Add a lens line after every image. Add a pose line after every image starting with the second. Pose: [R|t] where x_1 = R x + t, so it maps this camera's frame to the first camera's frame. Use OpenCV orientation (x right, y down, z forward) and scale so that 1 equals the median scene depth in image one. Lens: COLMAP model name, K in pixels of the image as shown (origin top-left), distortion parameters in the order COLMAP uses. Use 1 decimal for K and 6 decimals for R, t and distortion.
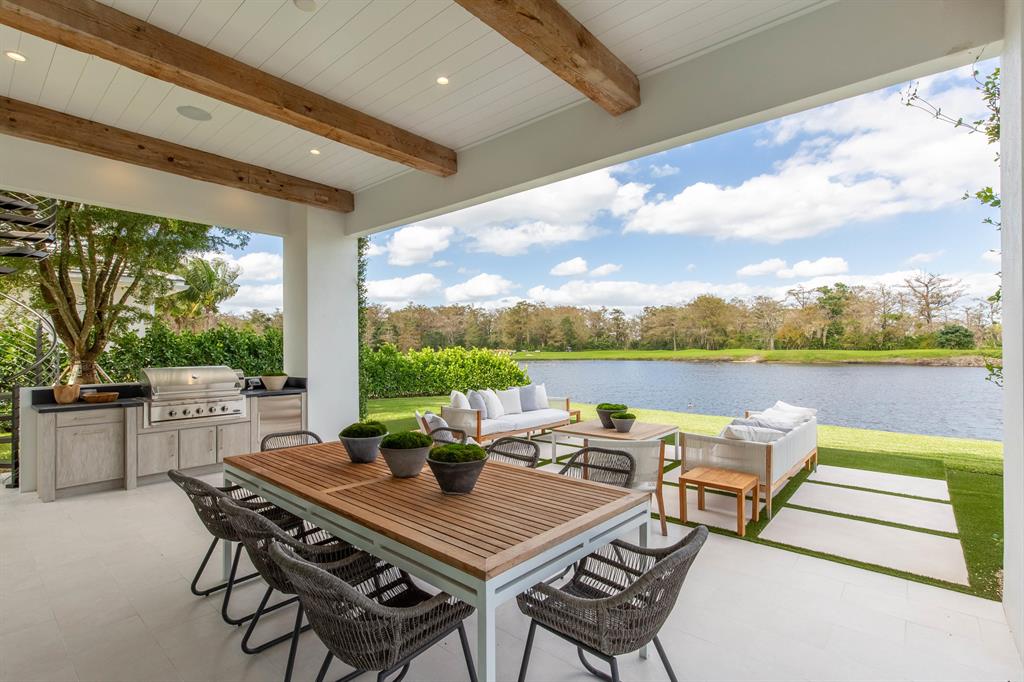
lens RADIAL K [[482.3, 0, 507.6], [0, 482.3, 350.0], [0, 0, 1]] dist [0.001529, 0.000780]
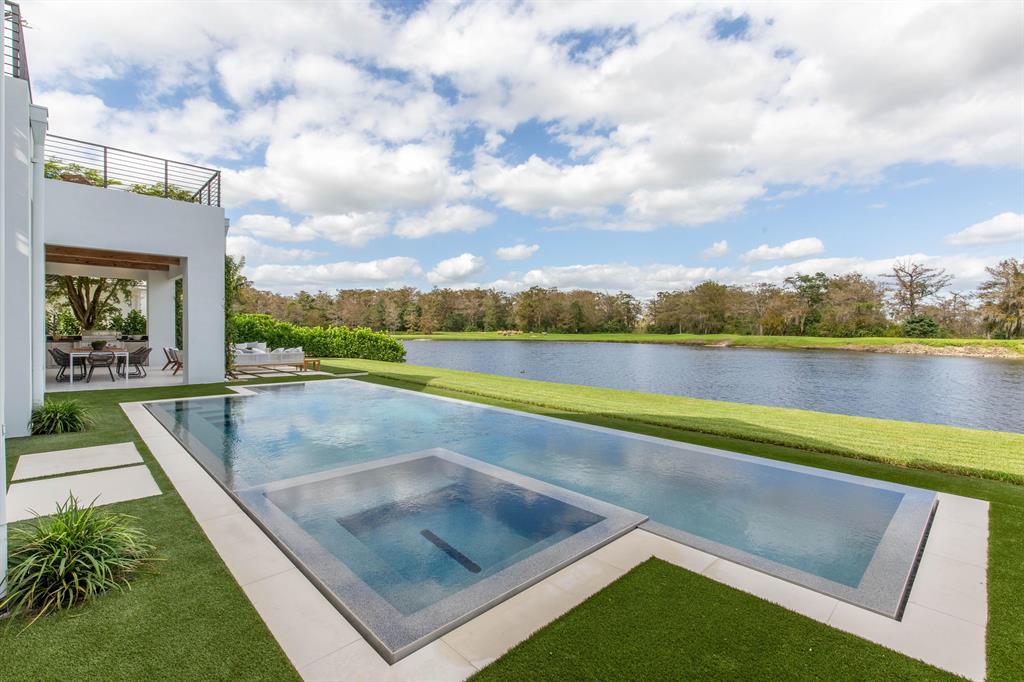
lens RADIAL K [[471.5, 0, 499.8], [0, 471.5, 342.3], [0, 0, 1]] dist [-0.001208, -0.000034]
pose [[0.994490, 0.020042, -0.102894, 0.108943], [-0.017659, 0.999556, 0.024013, -0.000121], [0.103330, -0.022064, 0.994402, -0.084272]]
